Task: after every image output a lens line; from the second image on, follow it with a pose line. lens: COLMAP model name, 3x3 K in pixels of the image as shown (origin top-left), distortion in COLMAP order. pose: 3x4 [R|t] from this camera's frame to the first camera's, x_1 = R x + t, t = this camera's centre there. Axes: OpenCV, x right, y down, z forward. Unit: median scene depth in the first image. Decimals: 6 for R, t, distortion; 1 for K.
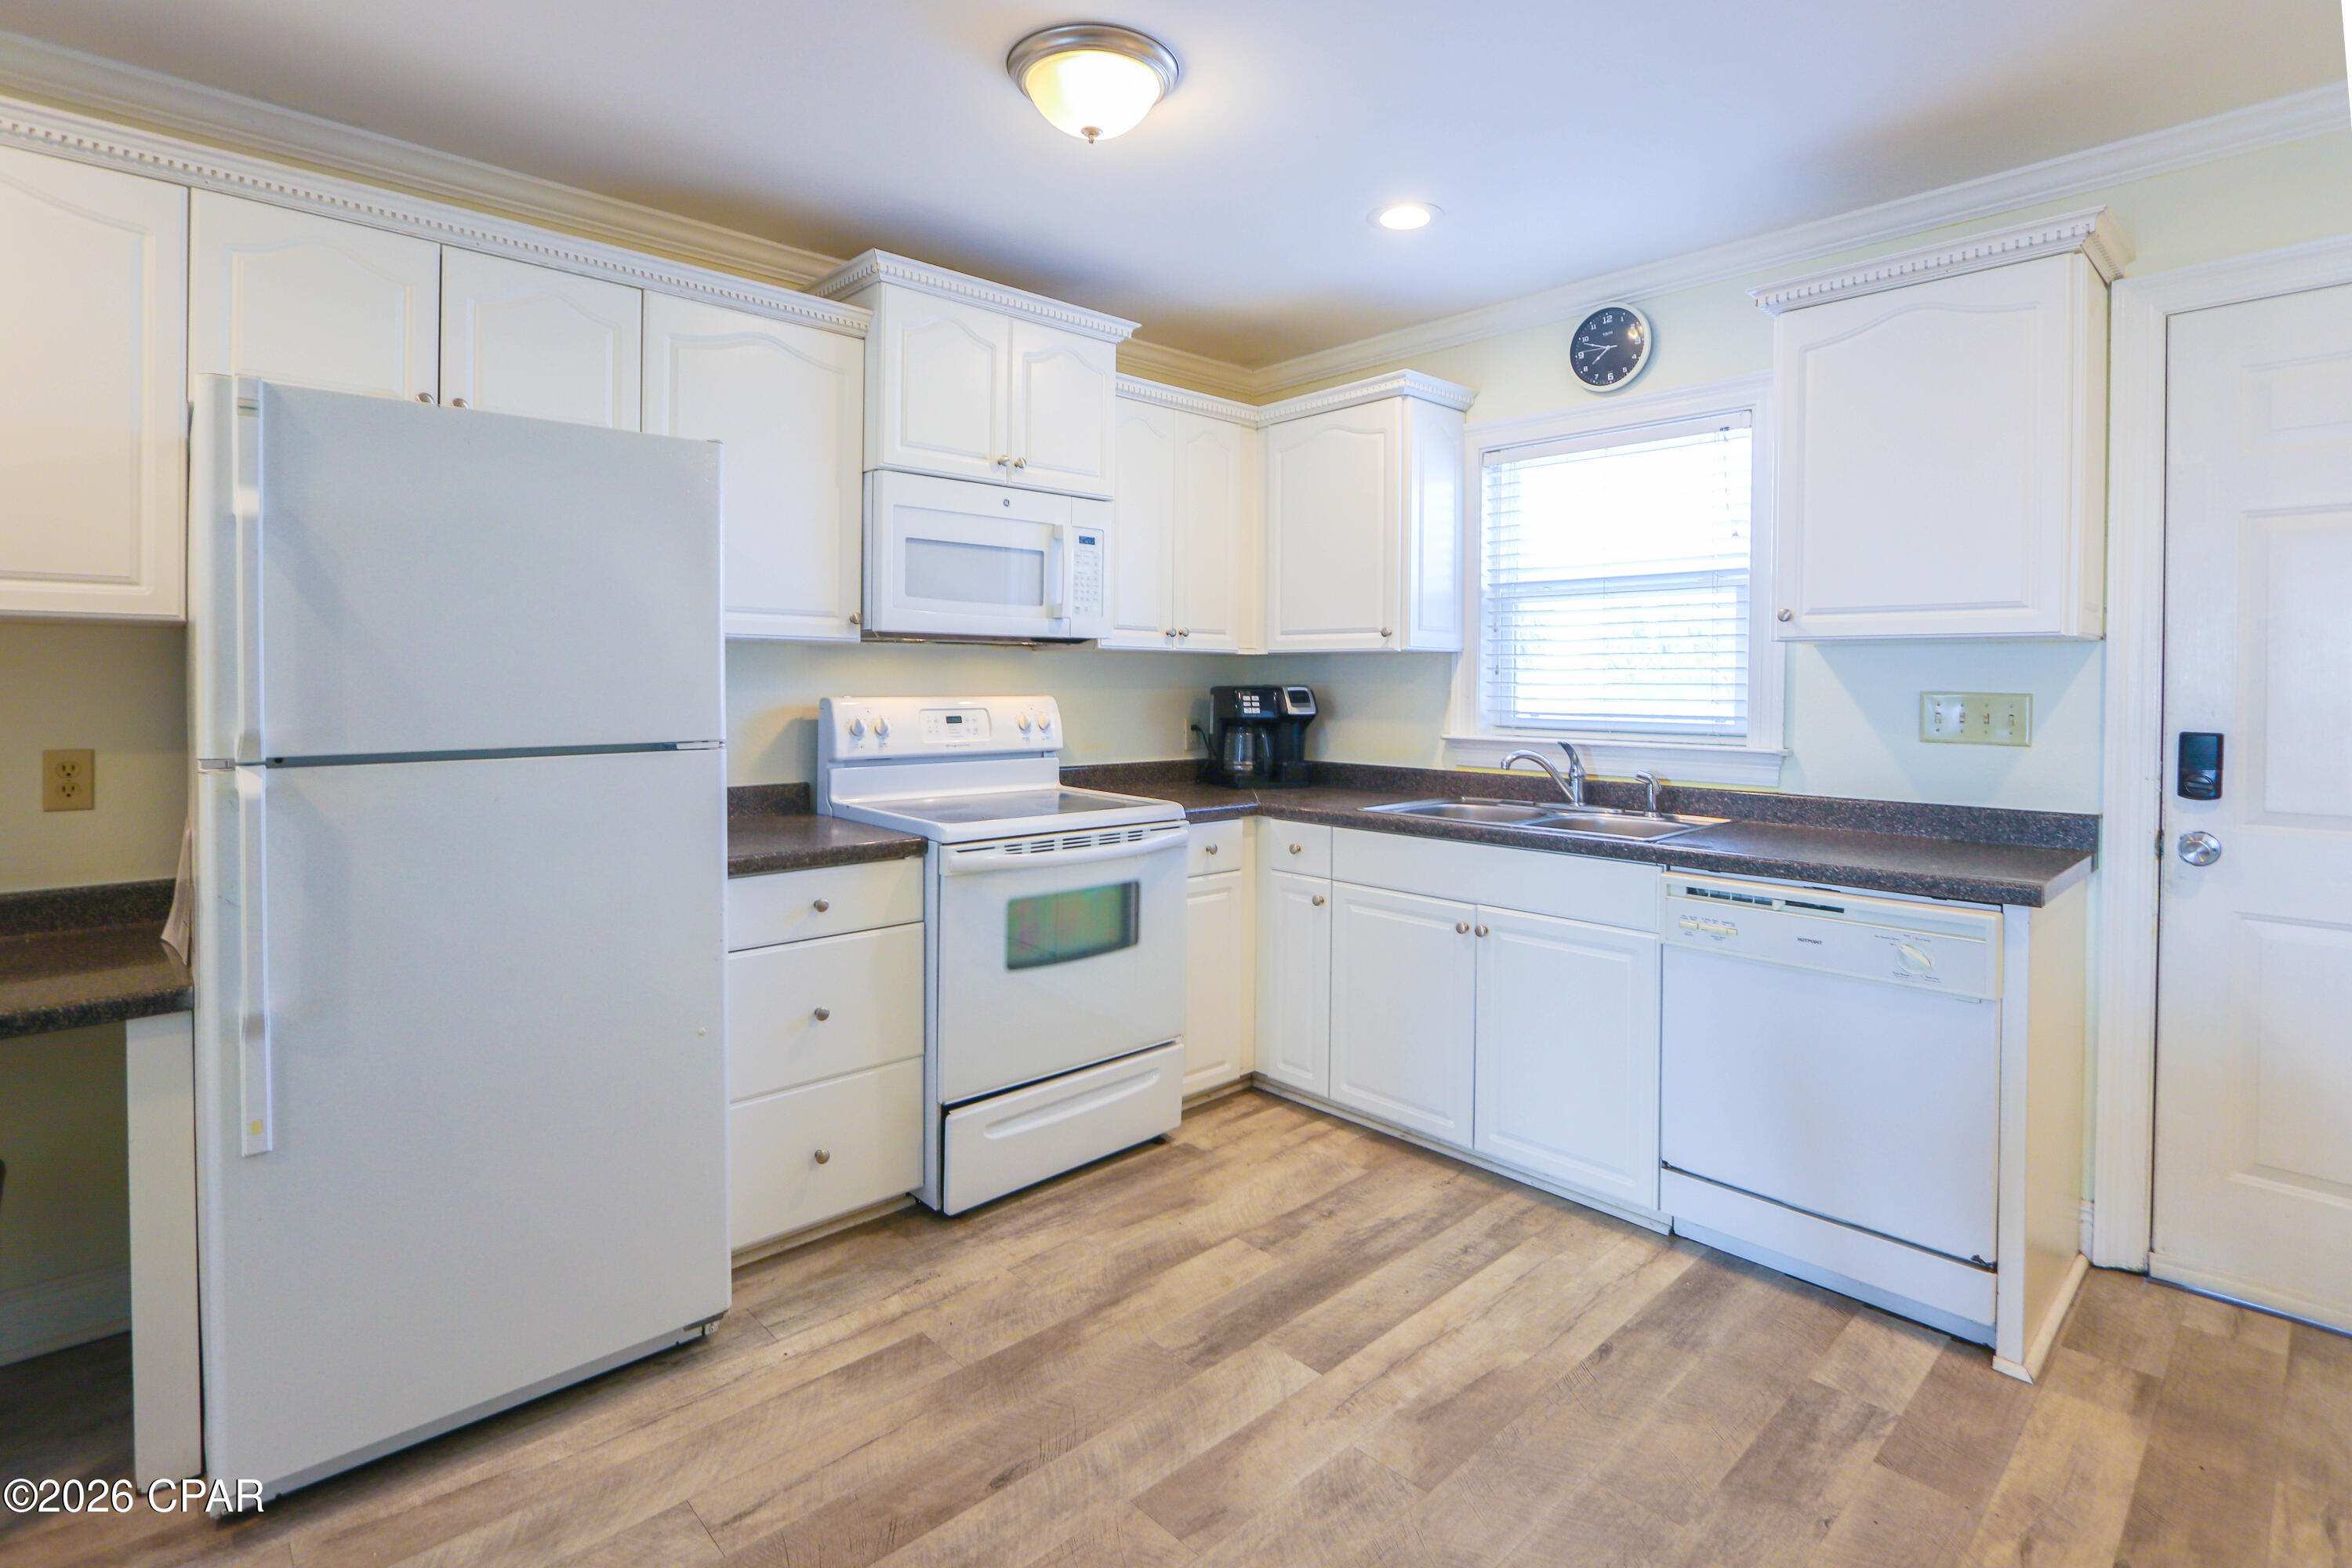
lens RADIAL K [[1118.0, 0, 1140.8], [0, 1118.0, 689.1], [0, 0, 1]] dist [-0.014233, 0.000671]
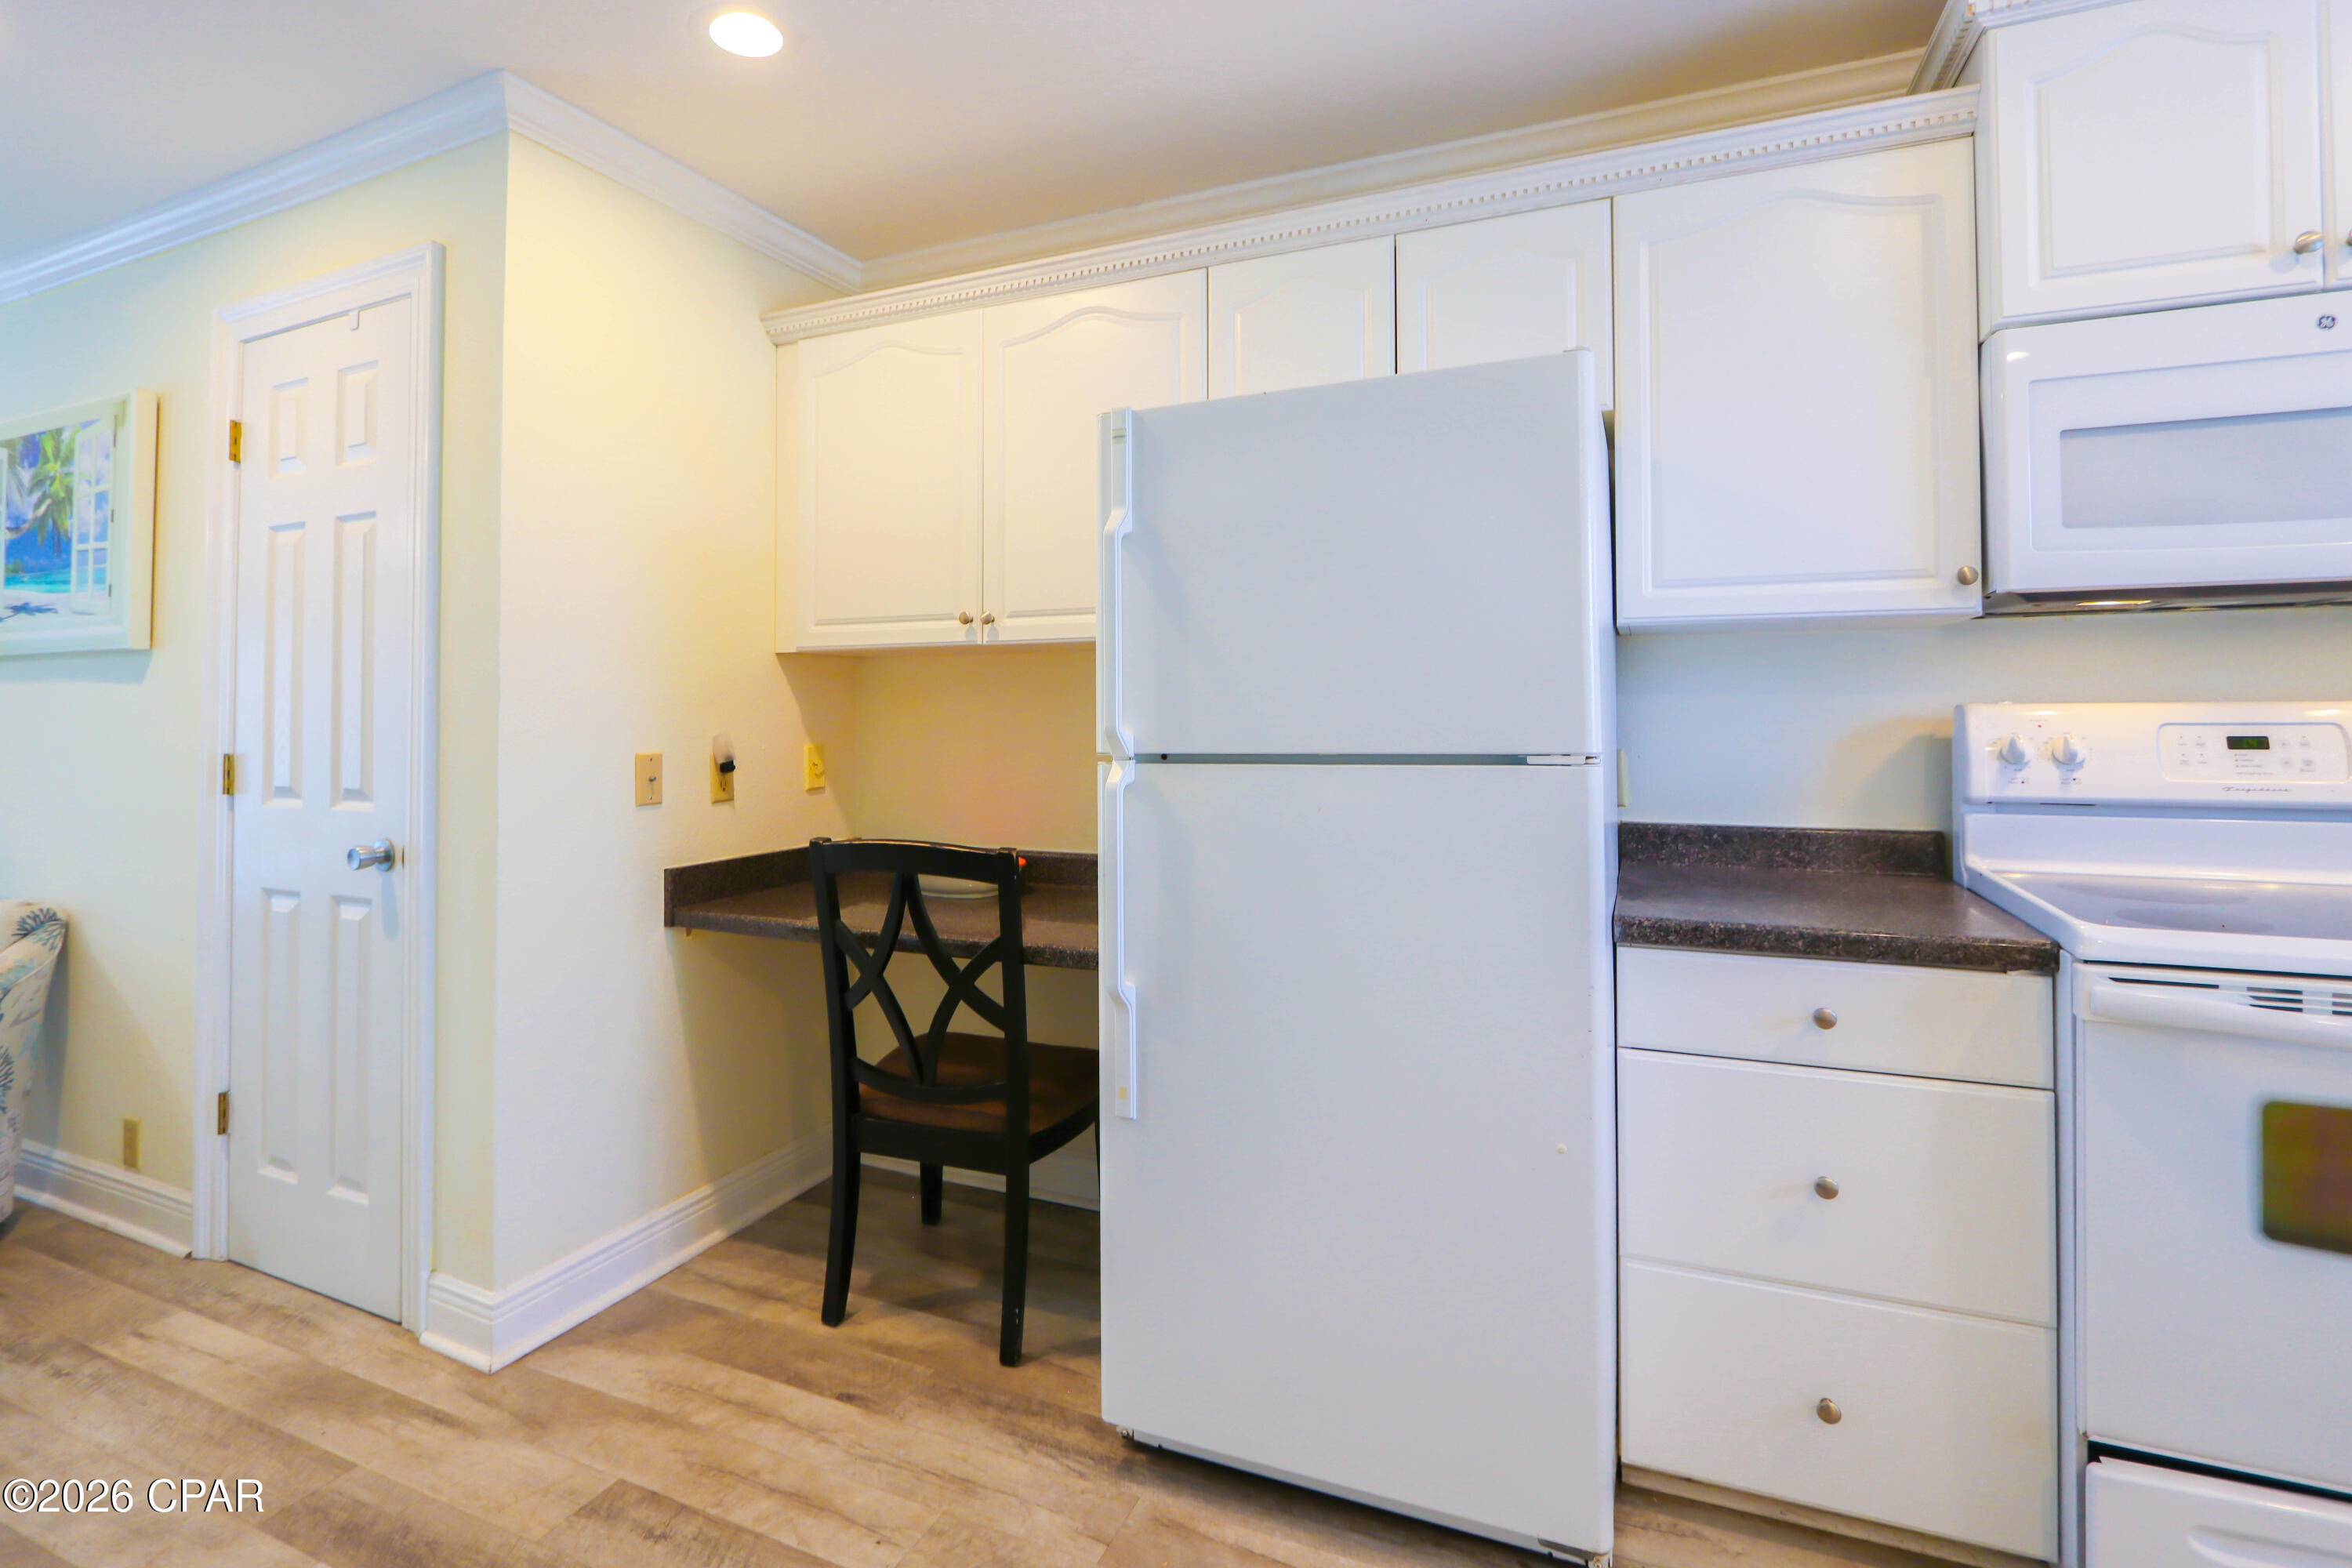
lens RADIAL K [[1118.0, 0, 1140.8], [0, 1118.0, 689.1], [0, 0, 1]] dist [-0.014233, 0.000671]
pose [[0.405472, -0.025802, -0.913743, 0.133616], [0.002432, 0.999628, -0.027148, 0.017687], [0.914104, 0.008786, 0.405384, 0.341490]]
